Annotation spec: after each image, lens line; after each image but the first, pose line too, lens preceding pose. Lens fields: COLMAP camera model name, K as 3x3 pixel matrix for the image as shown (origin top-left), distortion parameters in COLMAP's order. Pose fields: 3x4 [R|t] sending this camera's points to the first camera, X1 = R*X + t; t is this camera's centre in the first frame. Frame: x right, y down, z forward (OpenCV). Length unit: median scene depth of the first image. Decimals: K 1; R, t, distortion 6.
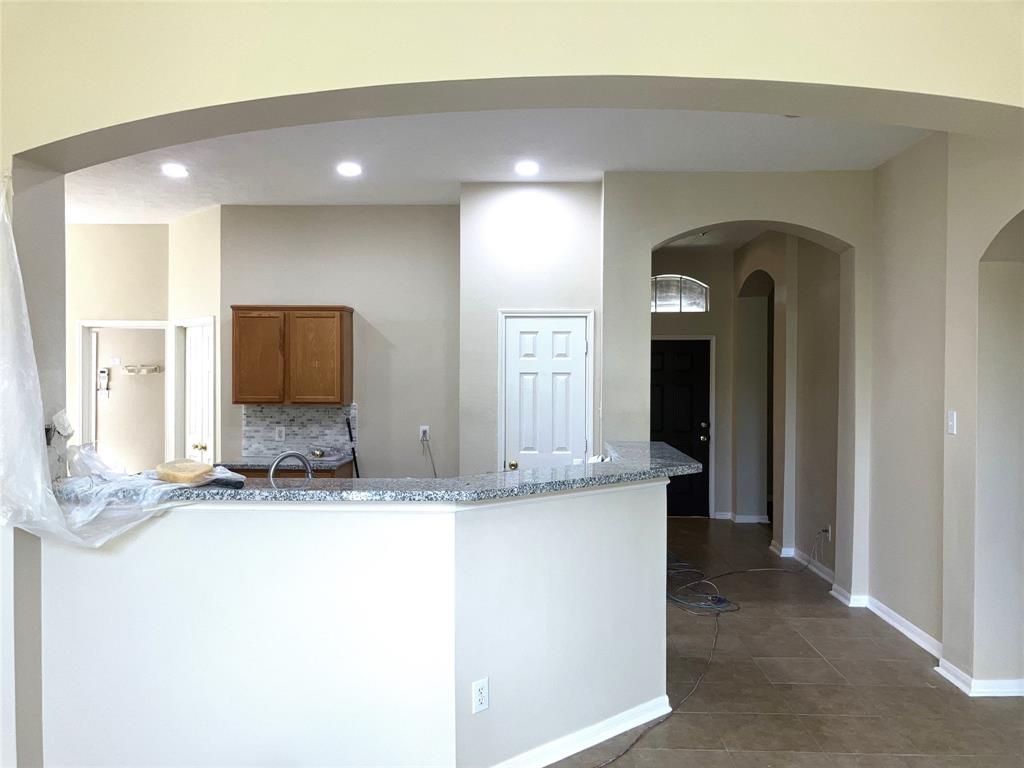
lens RADIAL K [[837.9, 0, 522.2], [0, 837.9, 385.9], [0, 0, 1]] dist [0.056880, -0.076092]
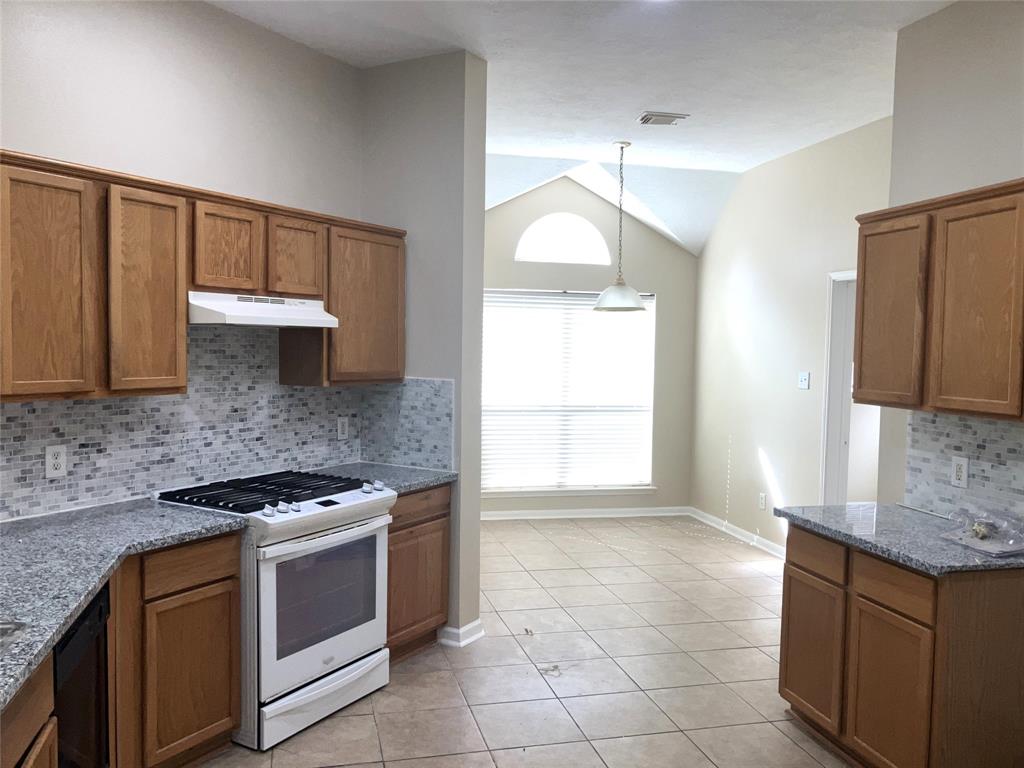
lens RADIAL K [[837.9, 0, 508.6], [0, 837.9, 386.6], [0, 0, 1]] dist [0.056880, -0.076092]
pose [[0.260742, 0.048187, -0.964205, 0.114356], [-0.028718, 0.998699, 0.042145, -0.004904], [0.964981, 0.016701, 0.261787, 0.653035]]
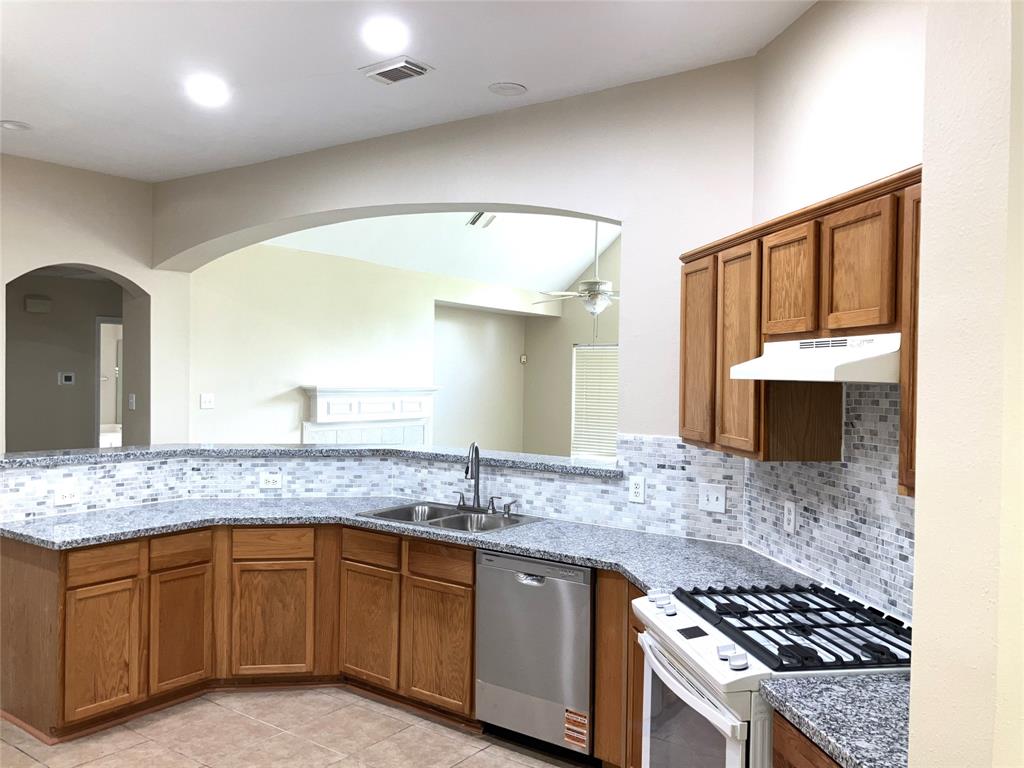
lens RADIAL K [[837.9, 0, 514.1], [0, 837.9, 381.4], [0, 0, 1]] dist [0.056880, -0.076092]
pose [[-0.819428, -0.025542, 0.572613, -0.547935], [-0.014155, 0.999604, 0.024332, -0.023453], [-0.573007, 0.011833, -0.819465, 1.019614]]
